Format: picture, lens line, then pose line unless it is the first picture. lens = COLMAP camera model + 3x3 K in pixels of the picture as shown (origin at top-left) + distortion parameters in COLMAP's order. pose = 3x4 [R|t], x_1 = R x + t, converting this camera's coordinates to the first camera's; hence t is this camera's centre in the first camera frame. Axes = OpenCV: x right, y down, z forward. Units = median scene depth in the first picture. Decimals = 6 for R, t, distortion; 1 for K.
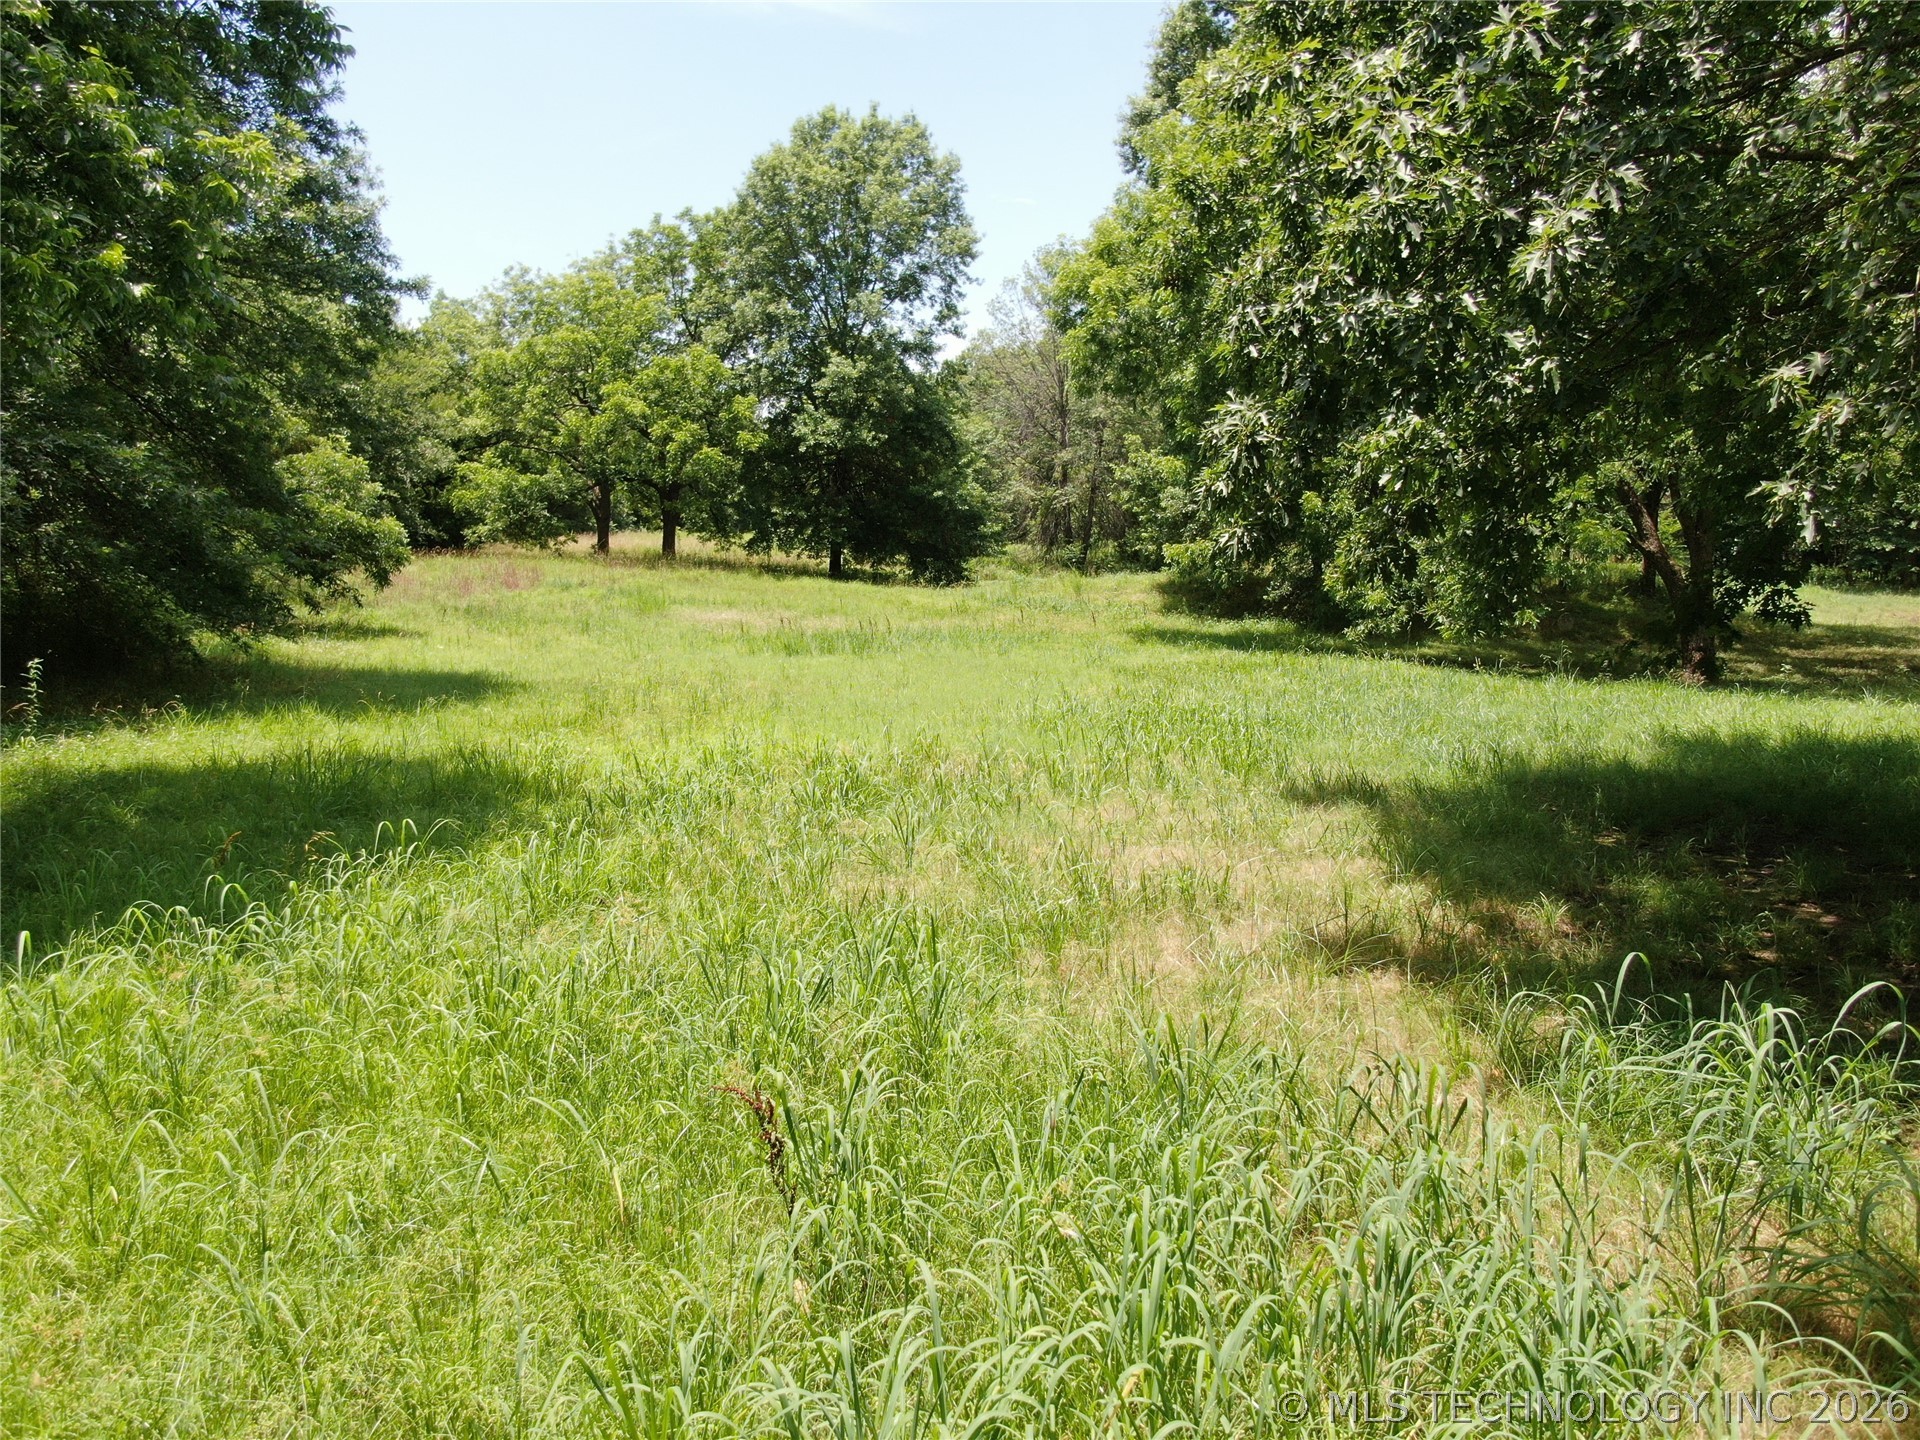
lens RADIAL K [[1384.7, 0, 960.0], [0, 1384.7, 720.0], [0, 0, 1]] dist [-0.051163, 0.005205]
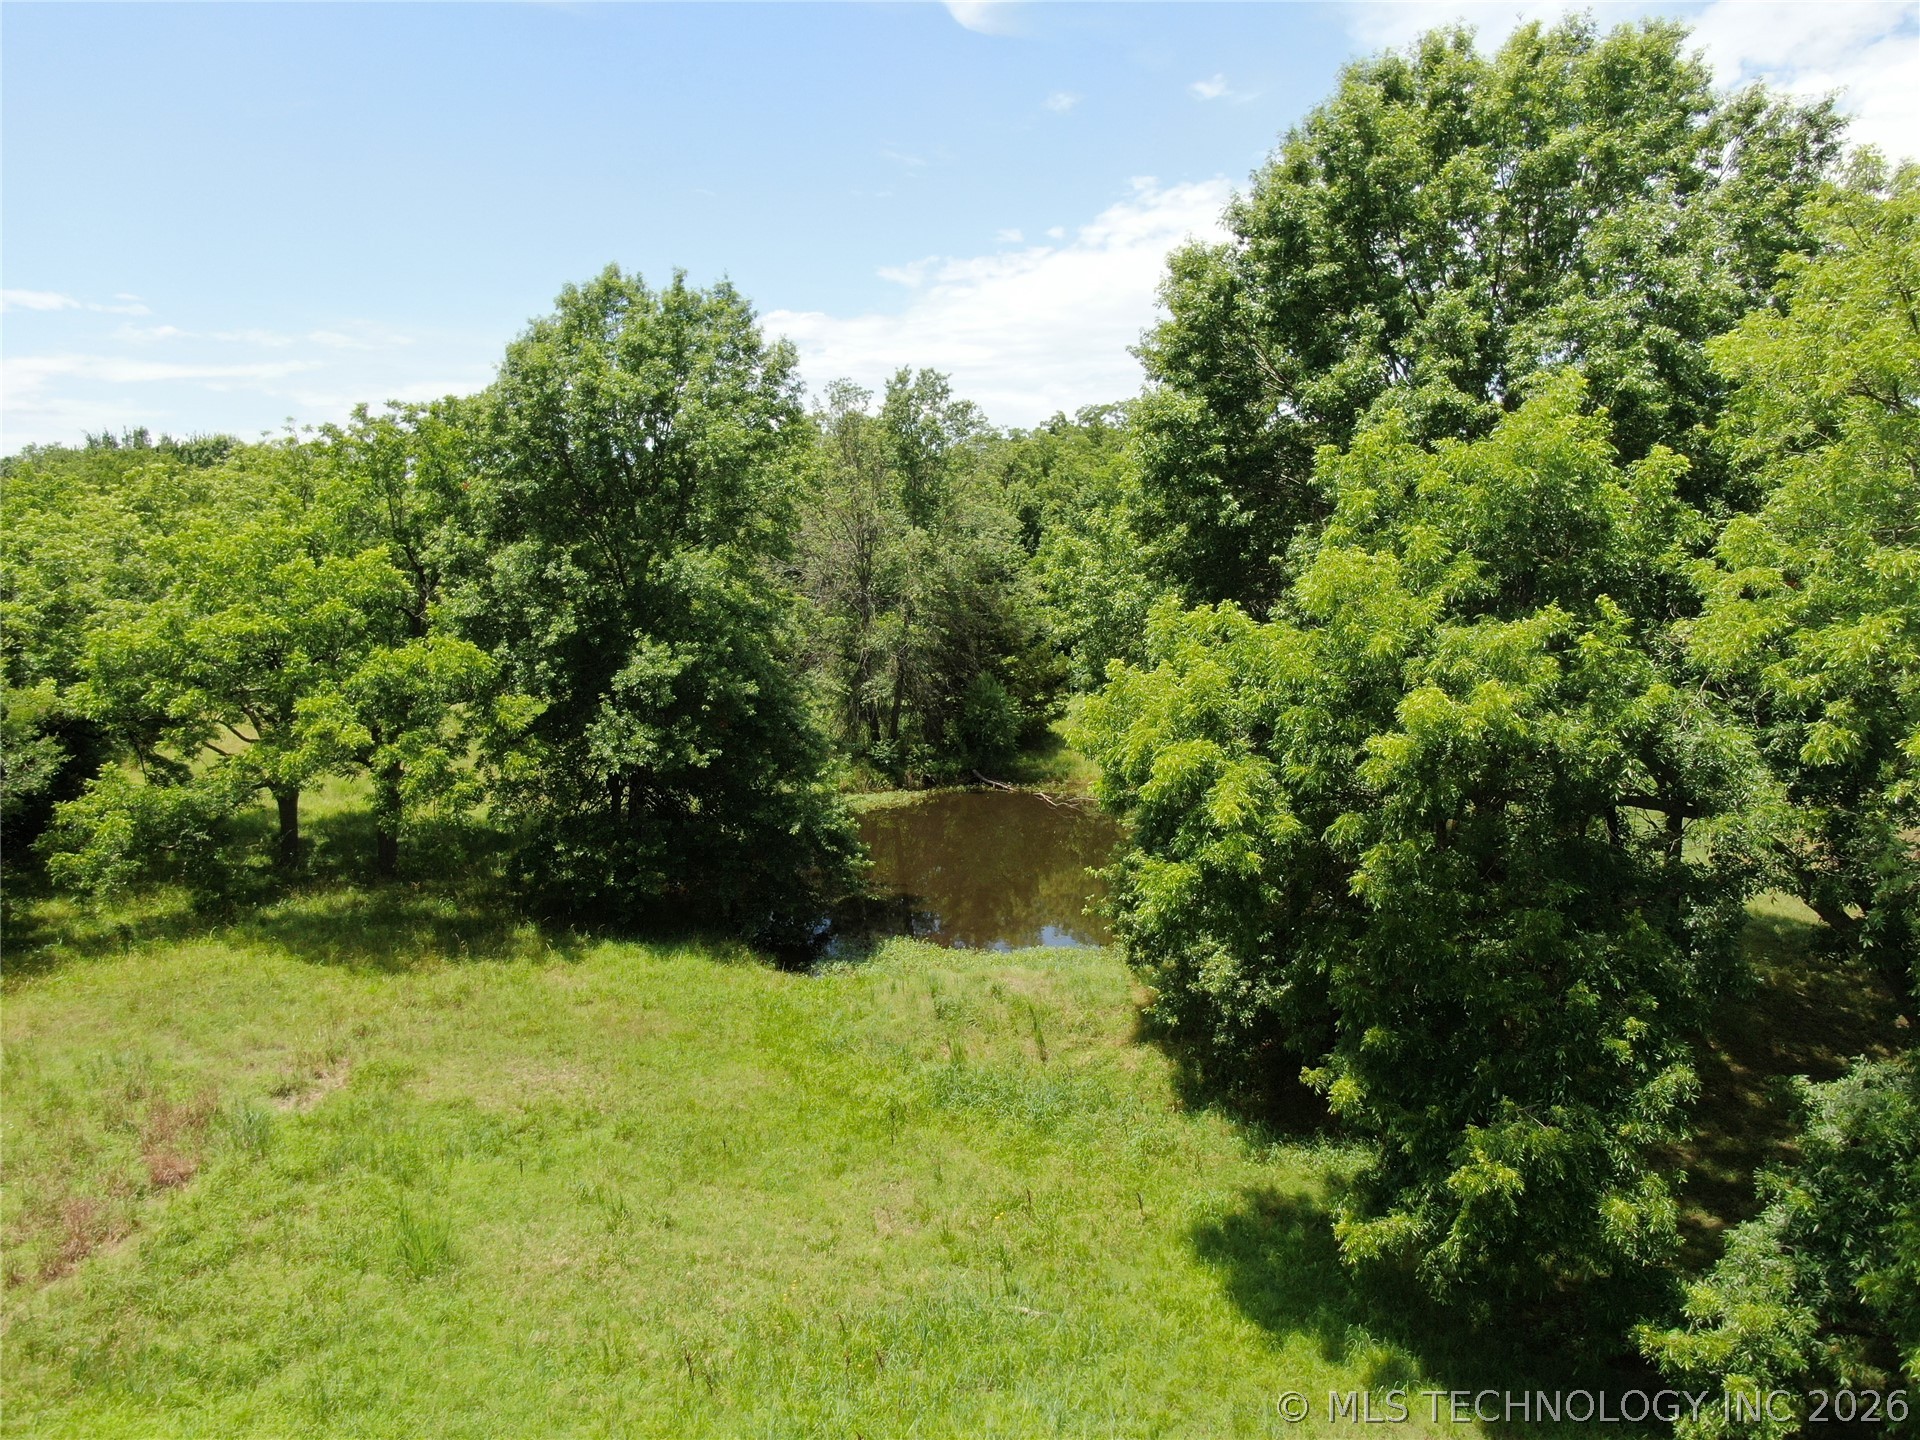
lens RADIAL K [[1377.1, 0, 958.1], [0, 1377.1, 723.9], [0, 0, 1]] dist [-0.008026, -0.001666]
pose [[0.975020, -0.028907, 0.220230, -0.086511], [0.028617, 0.999580, 0.004506, -0.209509], [-0.220268, 0.001909, 0.975438, 0.256457]]
